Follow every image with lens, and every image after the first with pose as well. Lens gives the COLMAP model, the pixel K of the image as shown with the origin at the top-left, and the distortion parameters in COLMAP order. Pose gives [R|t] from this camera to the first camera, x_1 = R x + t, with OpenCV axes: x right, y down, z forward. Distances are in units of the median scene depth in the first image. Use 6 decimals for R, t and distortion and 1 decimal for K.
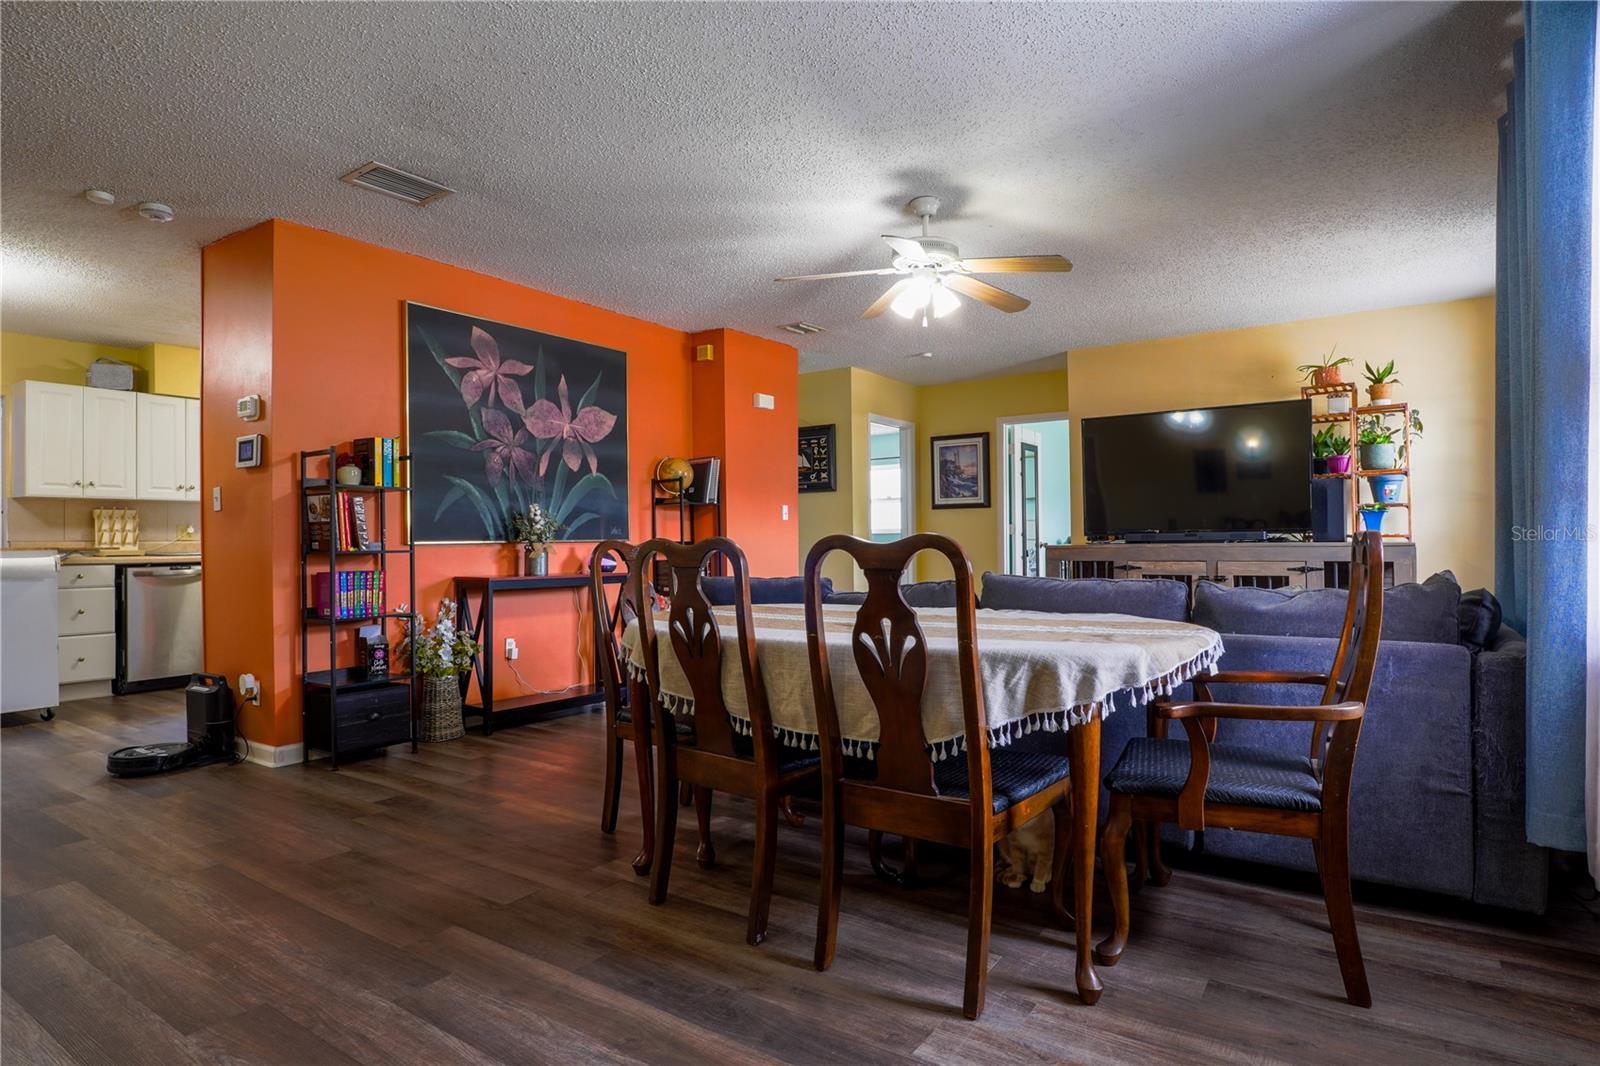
lens RADIAL K [[822.7, 0, 803.5], [0, 822.7, 532.9], [0, 0, 1]] dist [-0.029443, 0.010058]
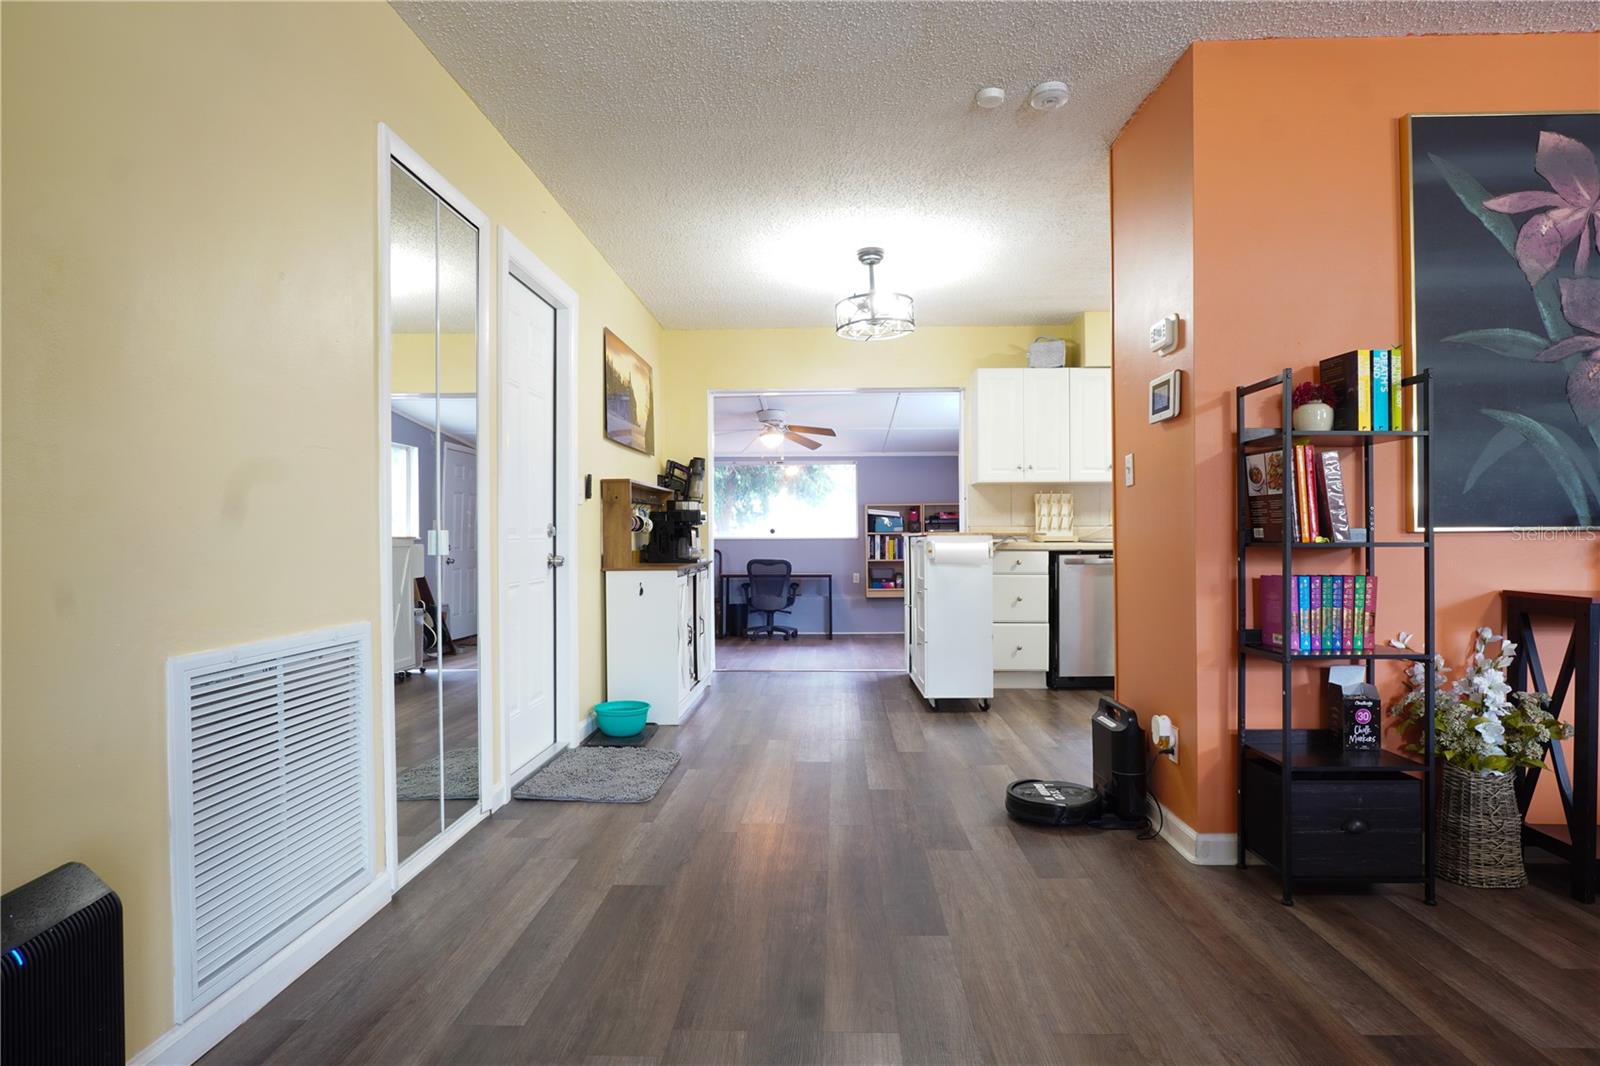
lens RADIAL K [[822.7, 0, 803.5], [0, 822.7, 532.9], [0, 0, 1]] dist [-0.029443, 0.010058]
pose [[0.500613, 0.008094, -0.865633, -0.208398], [0.006487, 0.999893, 0.013100, 0.004494], [0.865647, -0.012173, 0.500507, 0.345061]]
